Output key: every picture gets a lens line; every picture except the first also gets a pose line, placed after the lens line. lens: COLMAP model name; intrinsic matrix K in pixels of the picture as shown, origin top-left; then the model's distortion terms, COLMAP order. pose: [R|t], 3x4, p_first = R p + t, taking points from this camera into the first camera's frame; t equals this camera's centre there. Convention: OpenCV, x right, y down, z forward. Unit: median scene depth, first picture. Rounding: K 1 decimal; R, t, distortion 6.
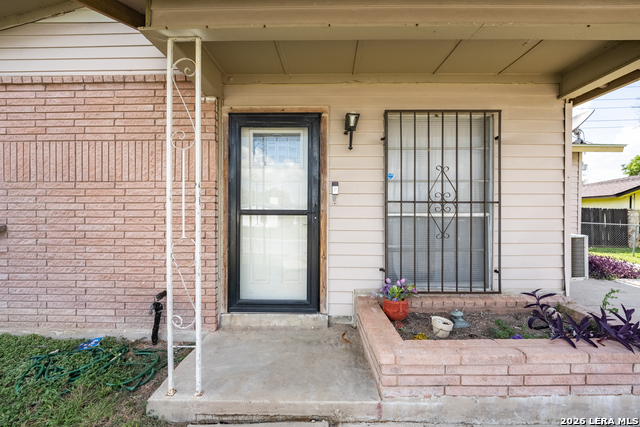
lens RADIAL K [[257.7, 0, 321.4], [0, 257.7, 217.0], [0, 0, 1]] dist [0.006910, -0.001390]
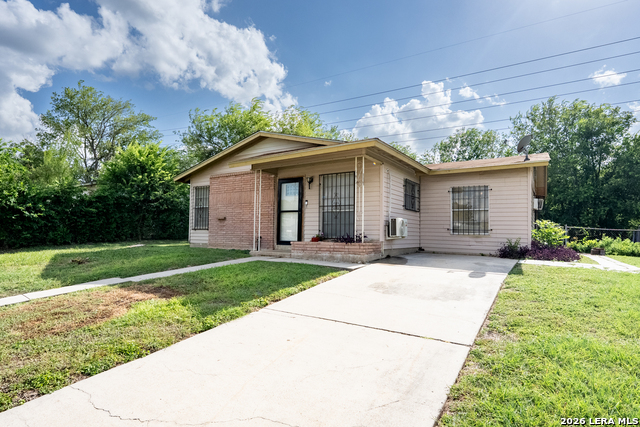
lens RADIAL K [[327.3, 0, 319.6], [0, 327.3, 212.9], [0, 0, 1]] dist [-0.000247, -0.000001]
pose [[0.850707, -0.029704, -0.524801, 2.090270], [0.001622, 0.998546, -0.053888, 0.203066], [0.525638, 0.044992, 0.849518, -2.022328]]
